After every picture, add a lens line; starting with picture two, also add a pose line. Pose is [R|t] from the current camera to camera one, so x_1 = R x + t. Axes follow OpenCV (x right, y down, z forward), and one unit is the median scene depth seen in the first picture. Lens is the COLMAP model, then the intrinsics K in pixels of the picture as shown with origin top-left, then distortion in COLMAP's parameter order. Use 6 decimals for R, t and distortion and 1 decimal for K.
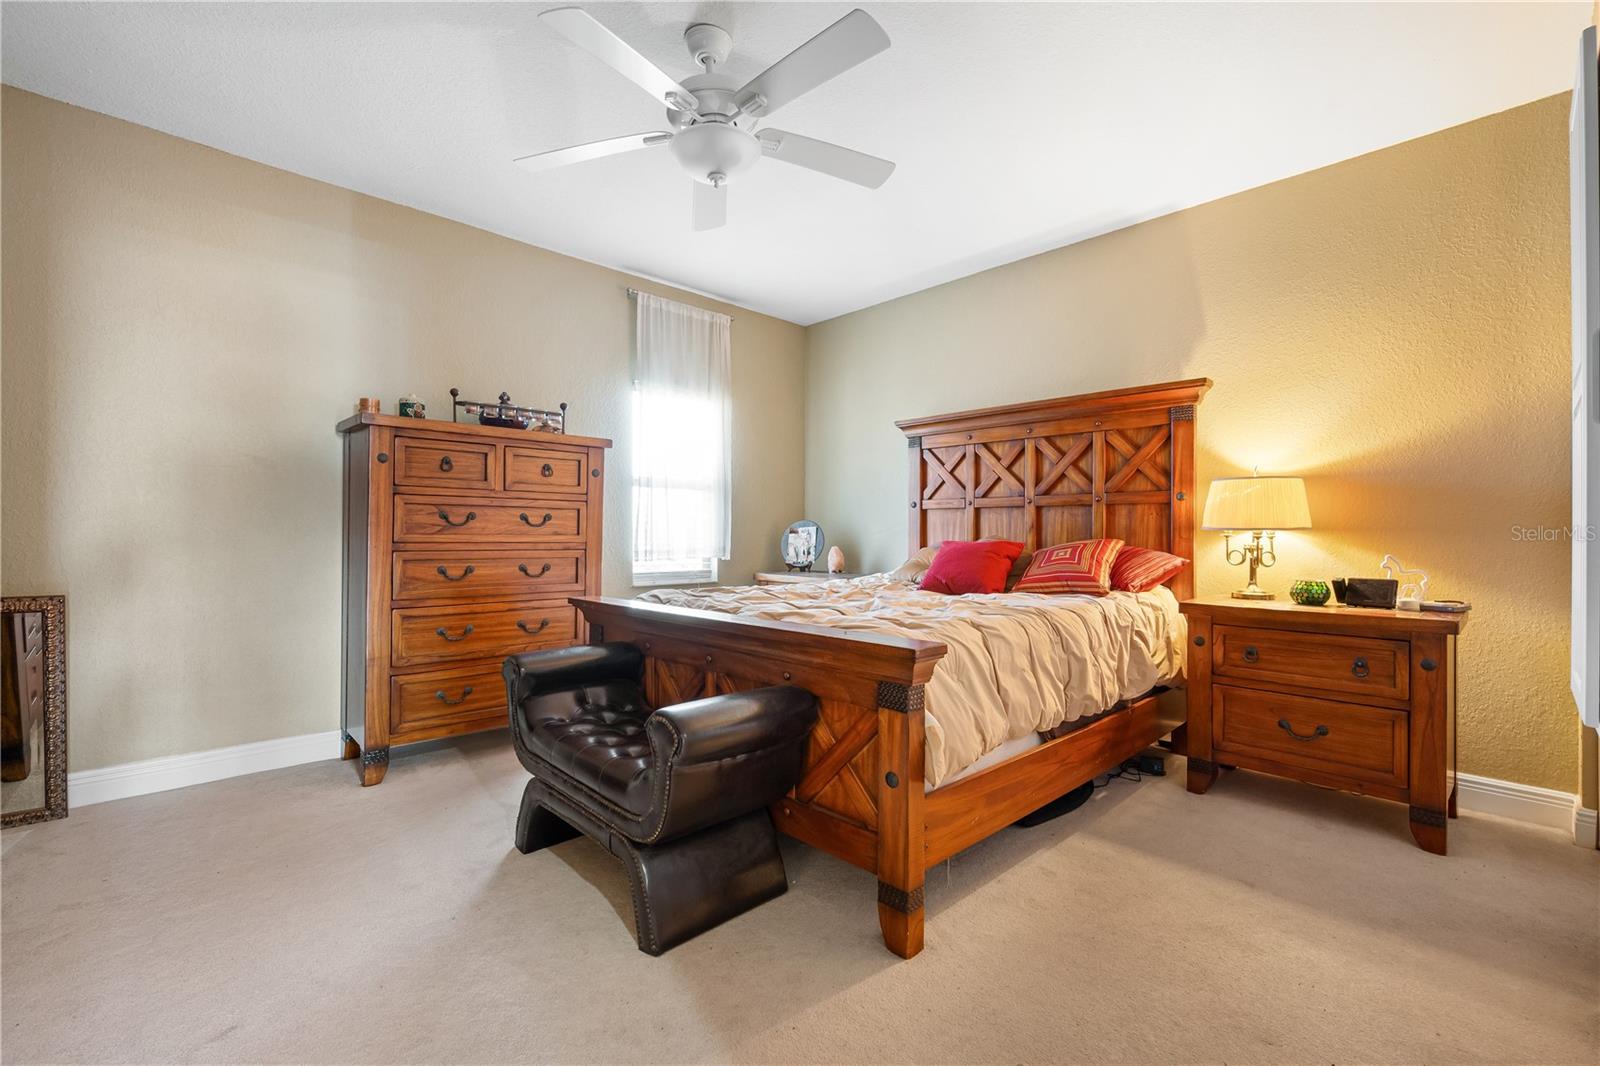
lens RADIAL K [[672.2, 0, 807.4], [0, 672.2, 533.6], [0, 0, 1]] dist [-0.000343, 0.000488]
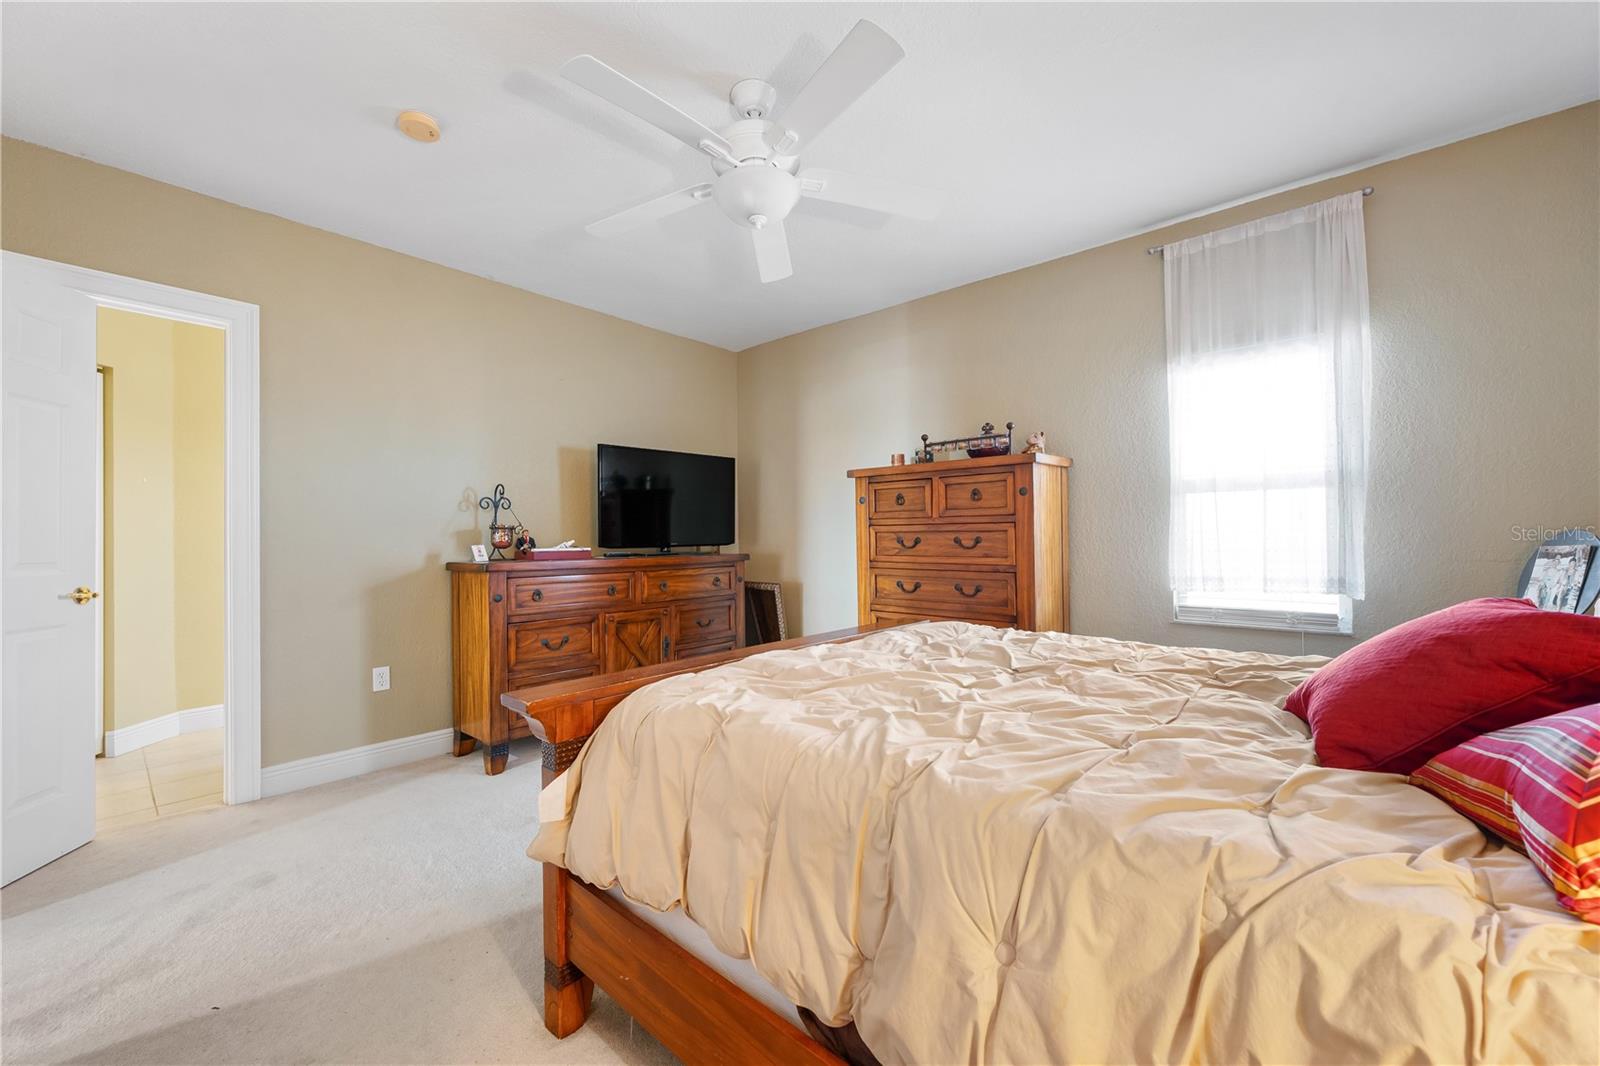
lens RADIAL K [[621.6, 0, 800.0], [0, 621.6, 533.0], [0, 0, 1]] dist [-0.000246, 0.000043]
pose [[0.096199, -0.013747, -0.995267, 0.513855], [0.008650, 0.999878, -0.012975, -0.024053], [0.995324, -0.007361, 0.096307, 0.612524]]
